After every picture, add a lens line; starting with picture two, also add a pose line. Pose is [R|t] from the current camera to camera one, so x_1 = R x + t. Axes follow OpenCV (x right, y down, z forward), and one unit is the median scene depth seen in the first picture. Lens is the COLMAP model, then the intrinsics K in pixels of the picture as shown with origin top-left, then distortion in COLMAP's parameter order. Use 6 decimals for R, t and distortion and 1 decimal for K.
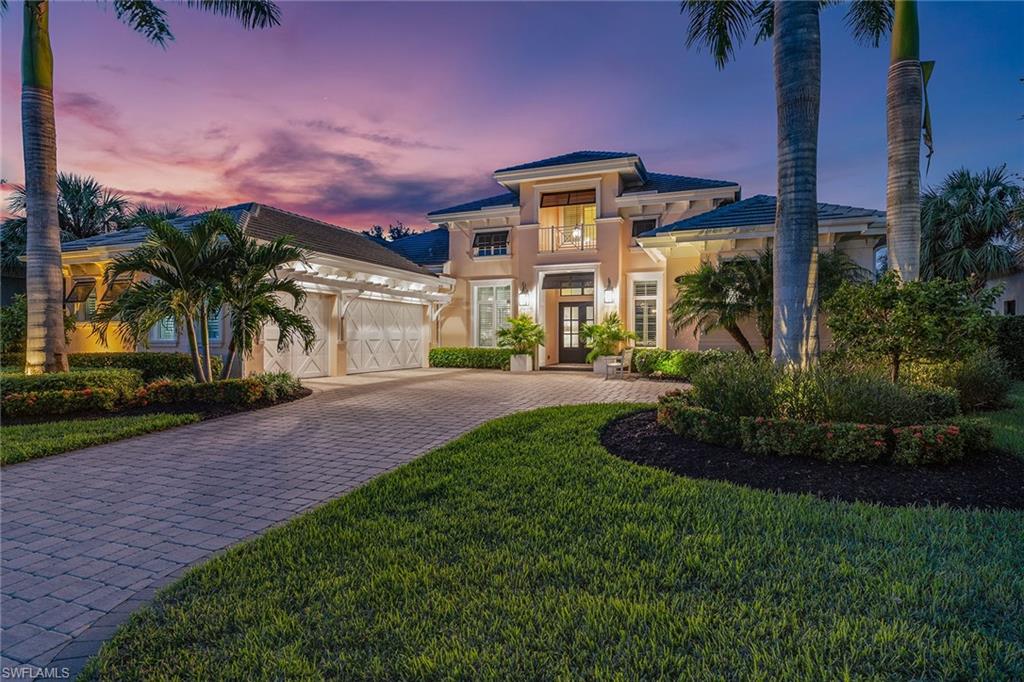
lens RADIAL K [[572.0, 0, 509.9], [0, 572.0, 342.7], [0, 0, 1]] dist [-0.001862, -0.000206]
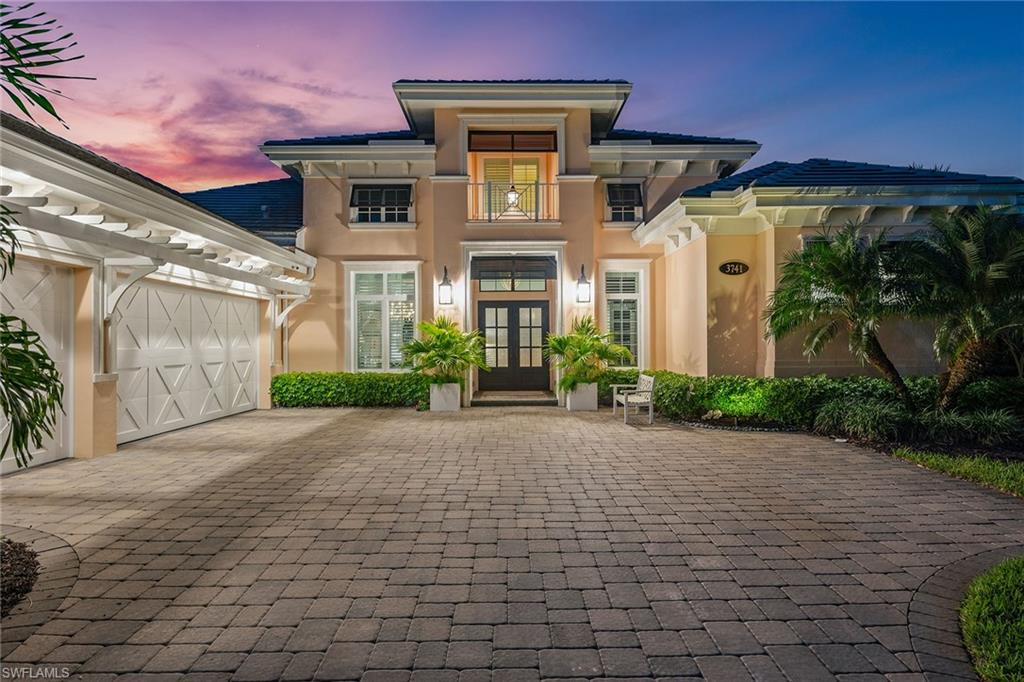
lens RADIAL K [[568.4, 0, 514.0], [0, 568.4, 338.4], [0, 0, 1]] dist [0.013870, -0.002306]
pose [[0.920672, -0.002610, 0.390329, -0.149271], [0.008603, 0.999870, -0.013607, -0.018304], [-0.390243, 0.015886, 0.920575, 0.400714]]
